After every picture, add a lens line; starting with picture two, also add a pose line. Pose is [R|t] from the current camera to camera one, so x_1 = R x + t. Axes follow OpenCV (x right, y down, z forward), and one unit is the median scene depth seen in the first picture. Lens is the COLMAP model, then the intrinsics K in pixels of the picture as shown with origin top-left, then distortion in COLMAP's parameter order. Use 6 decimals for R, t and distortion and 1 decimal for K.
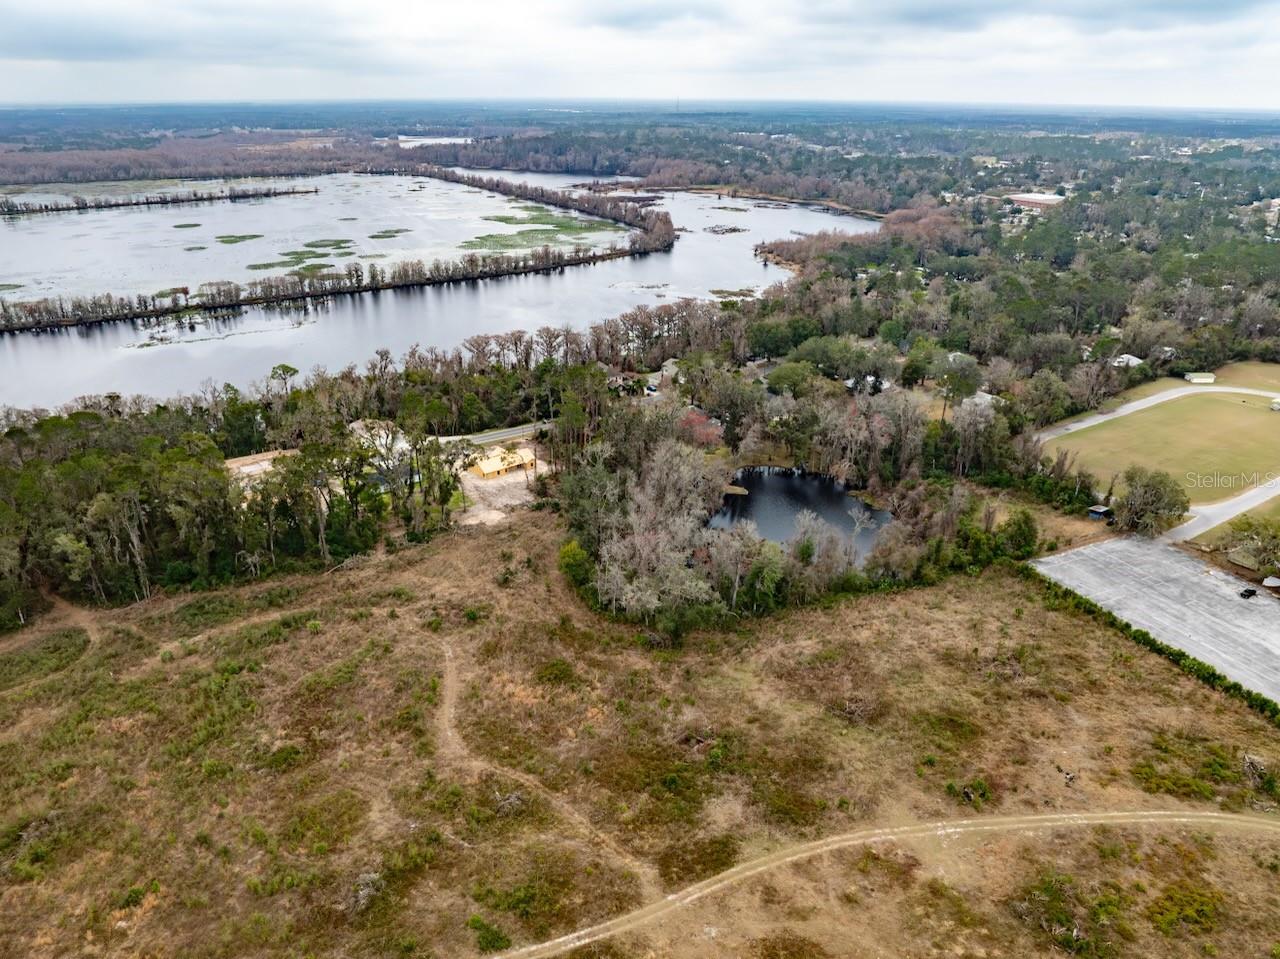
lens RADIAL K [[907.3, 0, 641.5], [0, 907.3, 475.7], [0, 0, 1]] dist [-0.056823, 0.027611]
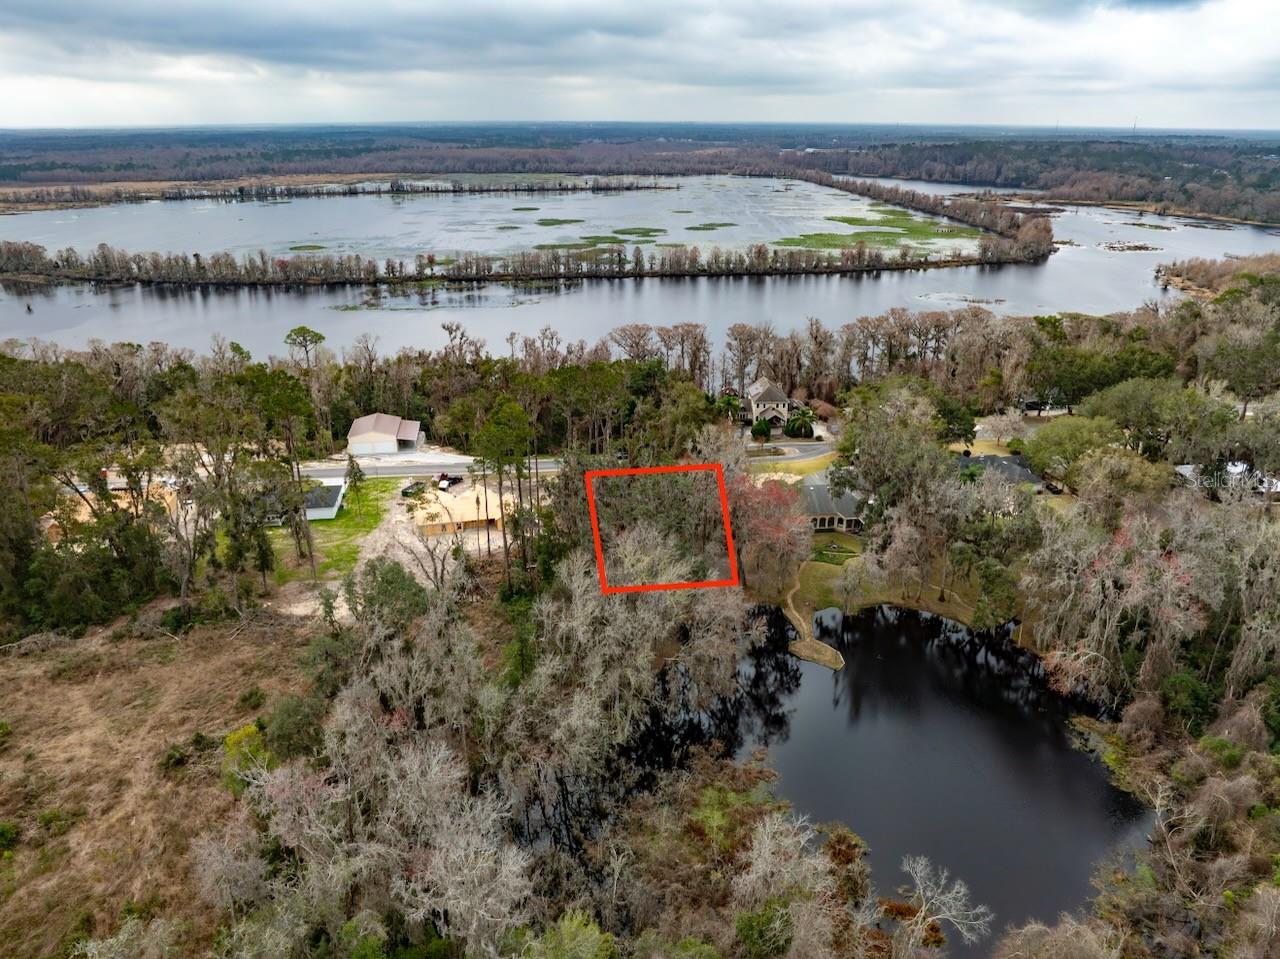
lens RADIAL K [[907.3, 0, 643.0], [0, 907.3, 456.7], [0, 0, 1]] dist [-0.056823, 0.027611]
pose [[0.899165, 0.148877, -0.411507, 0.085136], [-0.167543, 0.985820, -0.009435, -0.028423], [0.404267, 0.077429, 0.911358, 0.219118]]
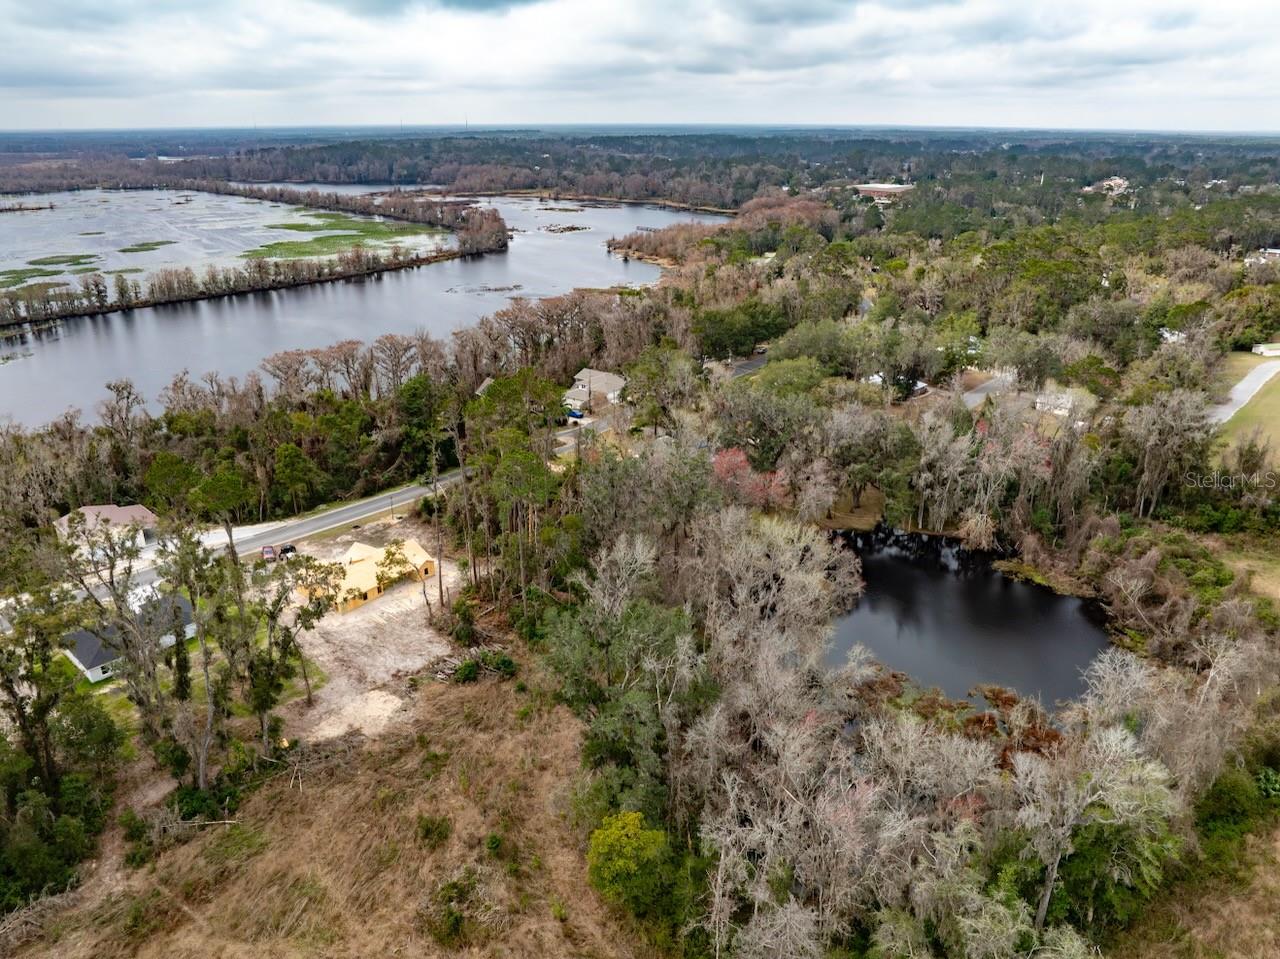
lens RADIAL K [[907.3, 0, 630.1], [0, 907.3, 480.6], [0, 0, 1]] dist [-0.056823, 0.027611]
pose [[0.977301, -0.084666, 0.194200, -0.045313], [0.088760, 0.995975, -0.012460, -0.021041], [-0.192364, 0.029415, 0.980883, 0.202834]]
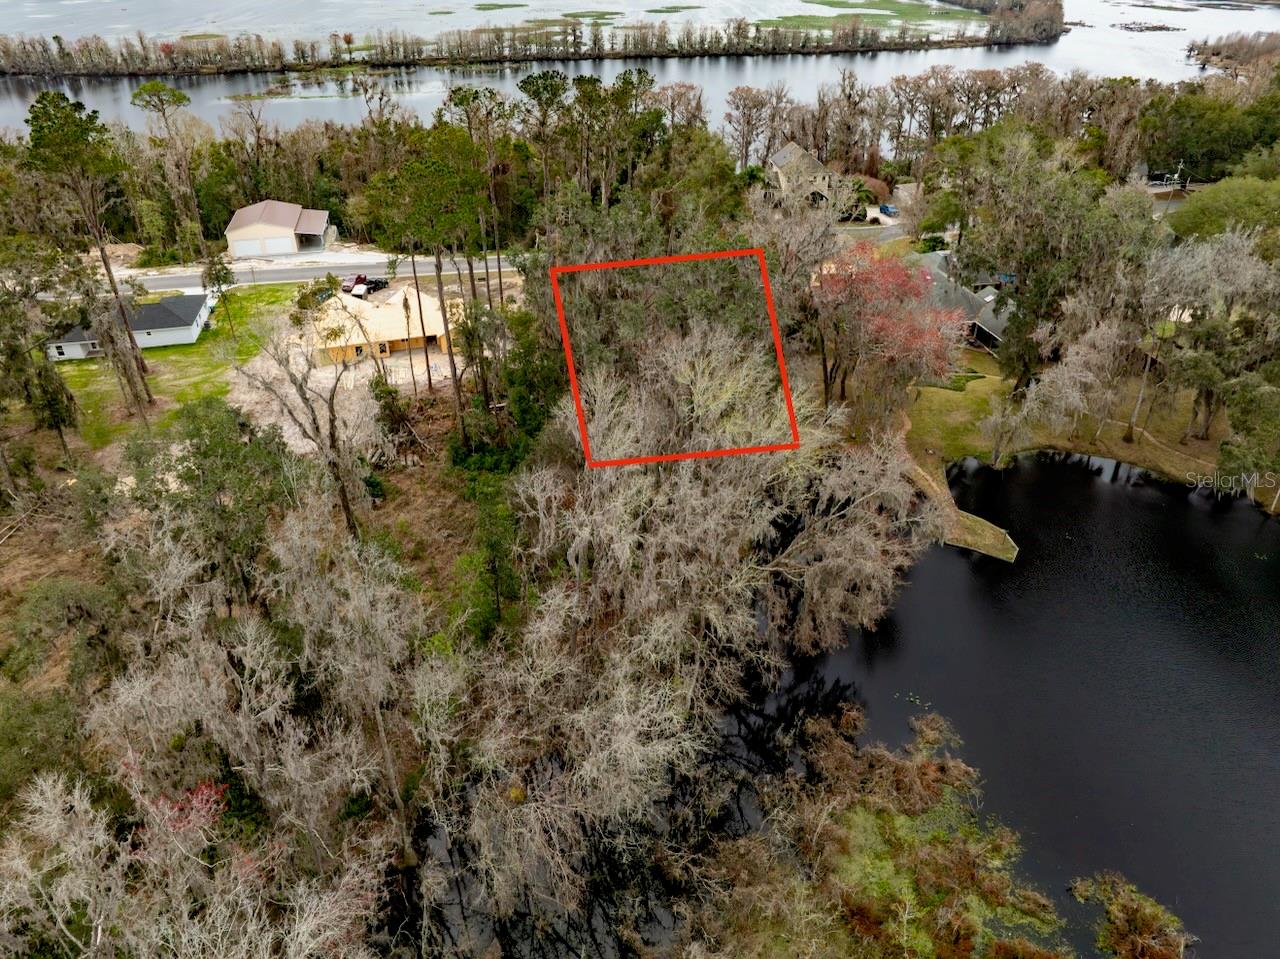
lens RADIAL K [[907.3, 0, 638.2], [0, 907.3, 459.6], [0, 0, 1]] dist [-0.056823, 0.027611]
pose [[0.921056, 0.195707, -0.336683, 0.040634], [-0.145054, 0.974748, 0.169780, -0.017910], [0.361408, -0.107540, 0.926185, 0.291978]]
